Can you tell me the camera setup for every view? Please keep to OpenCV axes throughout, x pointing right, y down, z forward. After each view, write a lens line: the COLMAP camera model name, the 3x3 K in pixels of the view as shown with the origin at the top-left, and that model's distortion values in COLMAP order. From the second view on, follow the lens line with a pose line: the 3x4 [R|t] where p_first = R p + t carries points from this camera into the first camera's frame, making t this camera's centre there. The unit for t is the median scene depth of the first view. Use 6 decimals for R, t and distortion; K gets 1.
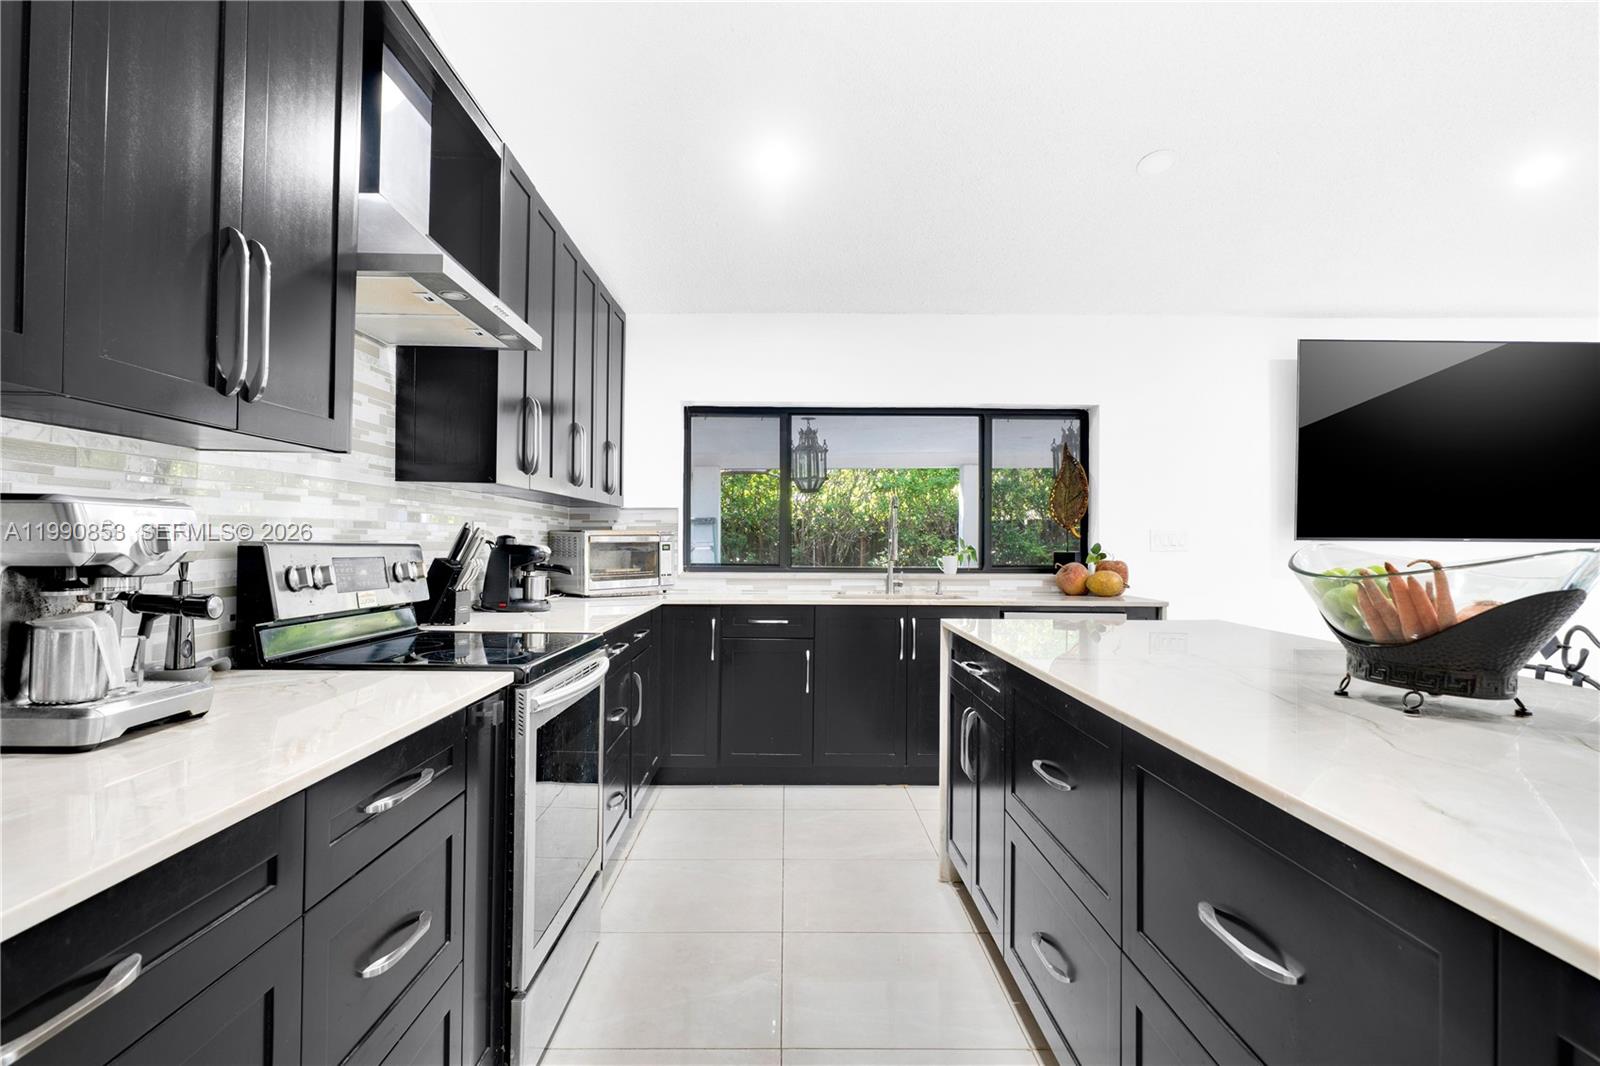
lens RADIAL K [[870.9, 0, 800.0], [0, 870.9, 533.0], [0, 0, 1]] dist [-0.000321, 0.000063]
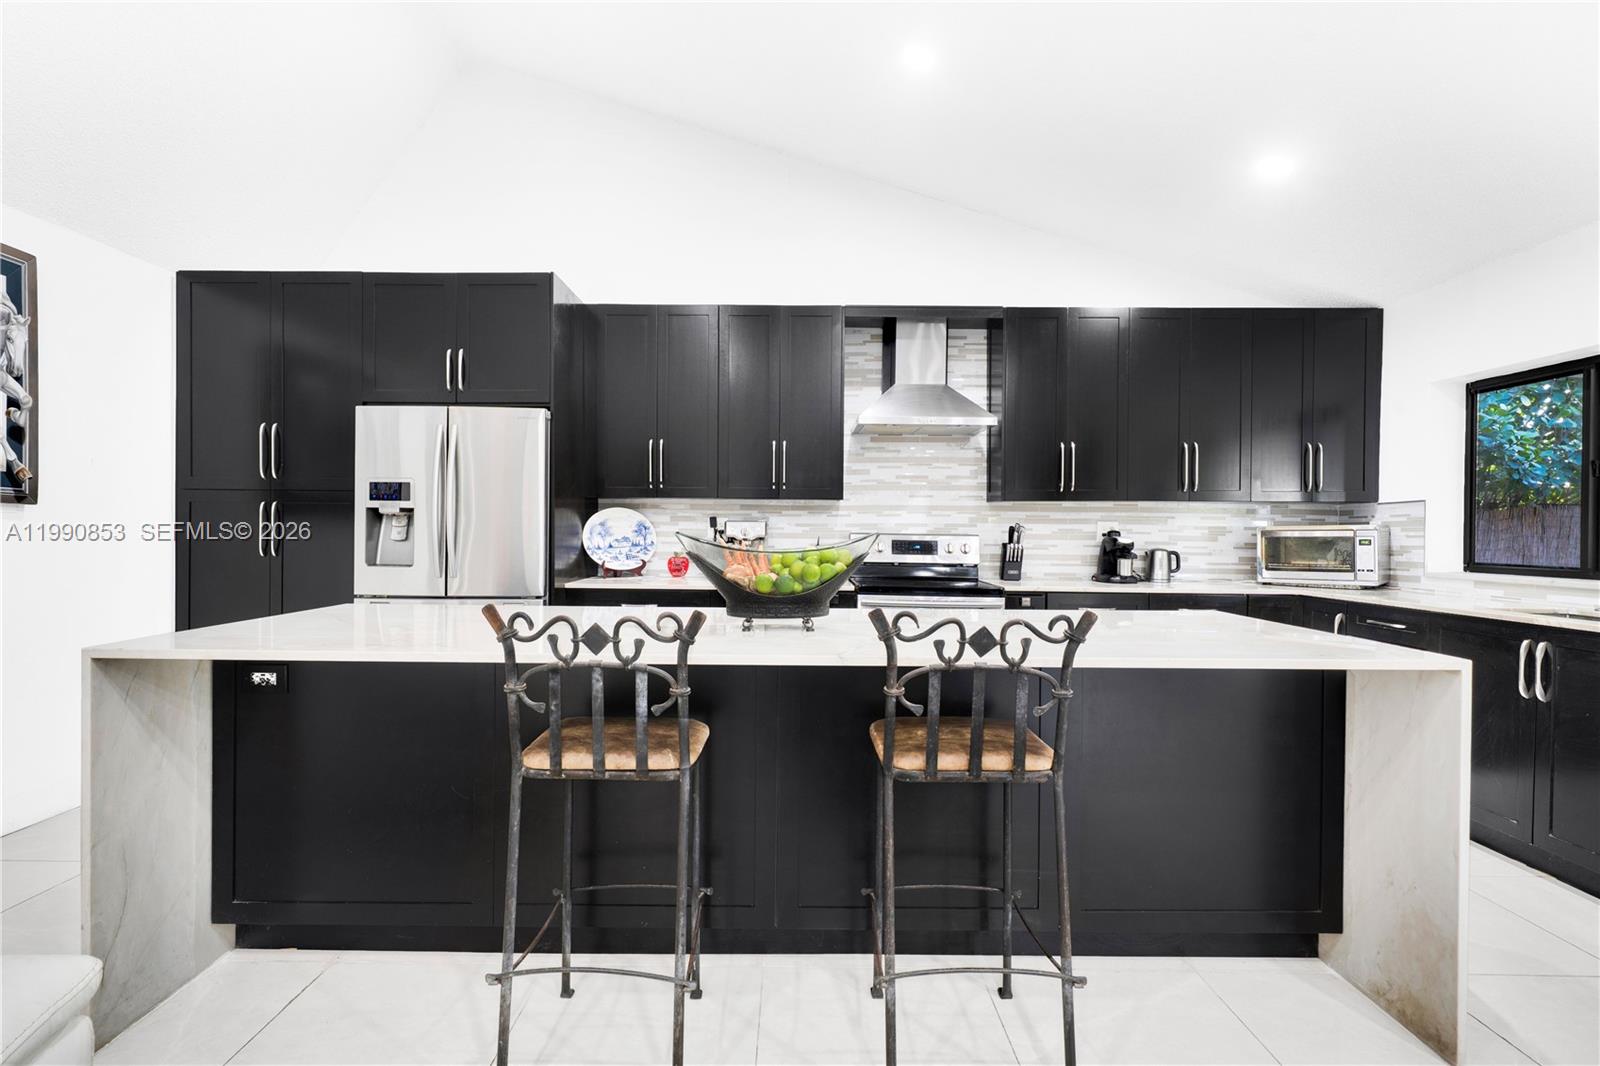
lens RADIAL K [[755.7, 0, 794.6], [0, 755.7, 532.4], [0, 0, 1]] dist [-0.001305, -0.000099]
pose [[-0.038938, -0.002158, -0.999239, 0.736967], [0.001945, 0.999996, -0.002236, 0.005745], [0.999240, -0.002031, -0.038934, 0.387546]]
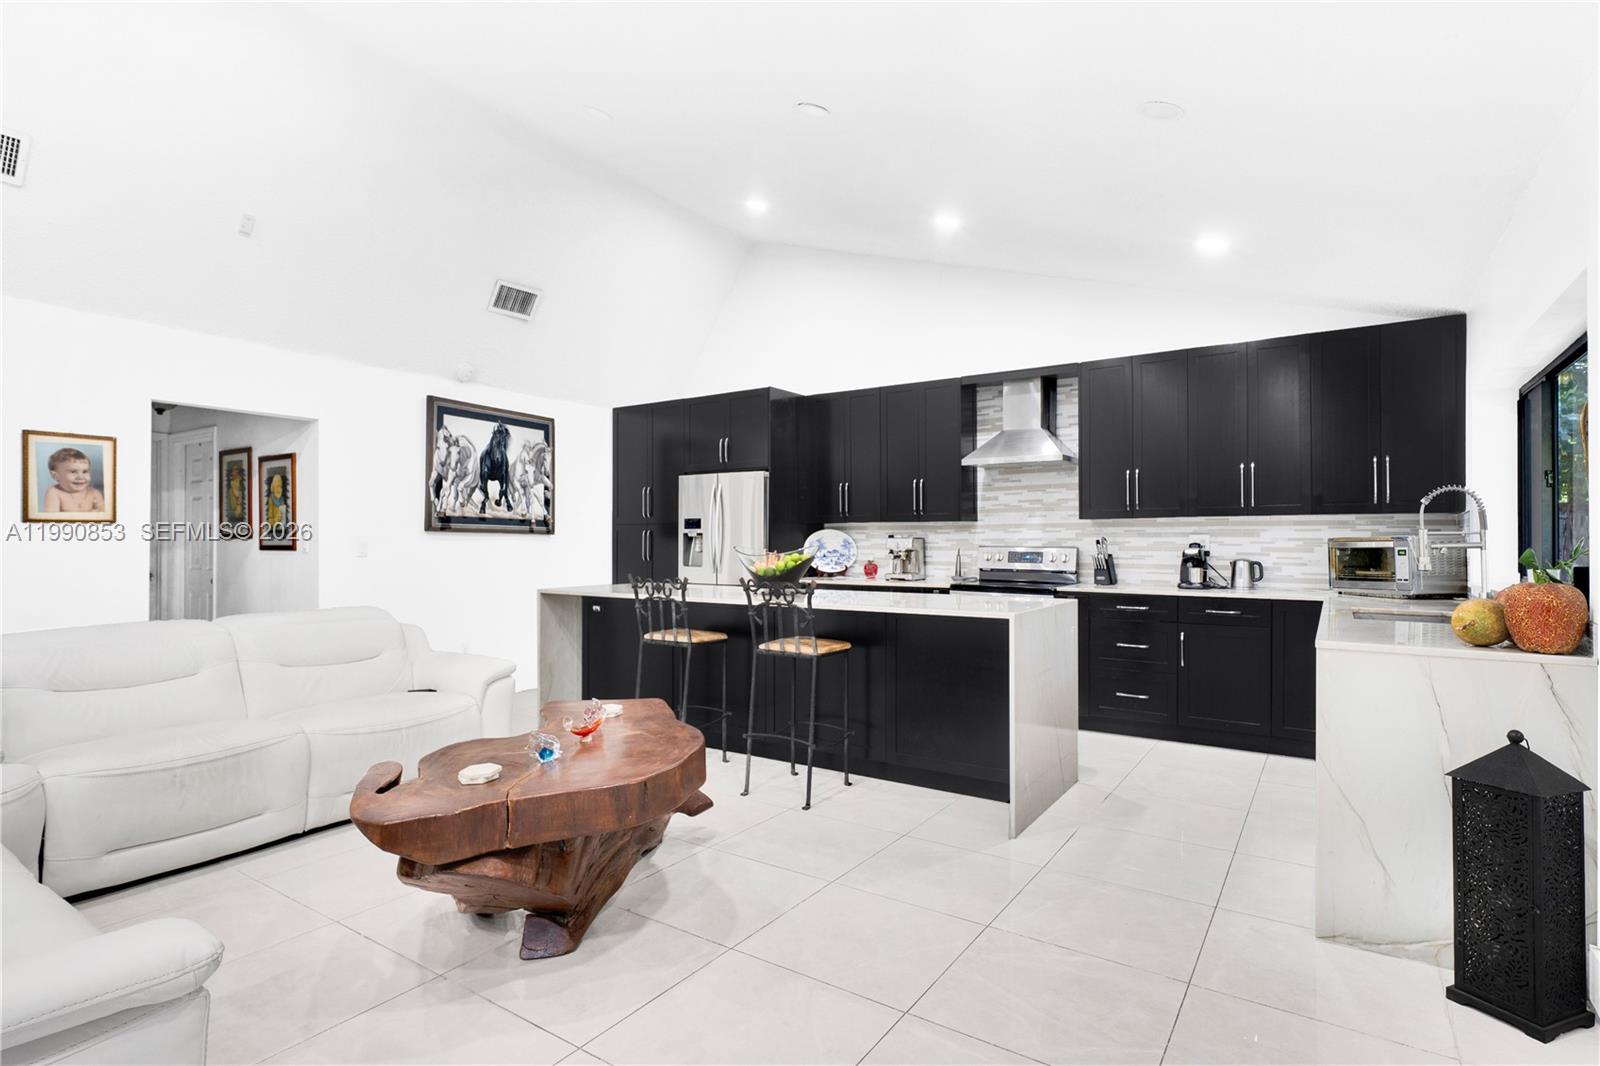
lens RADIAL K [[781.5, 0, 789.9], [0, 781.5, 540.9], [0, 0, 1]] dist [-0.001102, 0.000602]
pose [[-0.601988, -0.010258, -0.798440, 1.006755], [0.002714, 0.999885, -0.014892, 0.014461], [0.798501, -0.011132, -0.601891, 0.970995]]
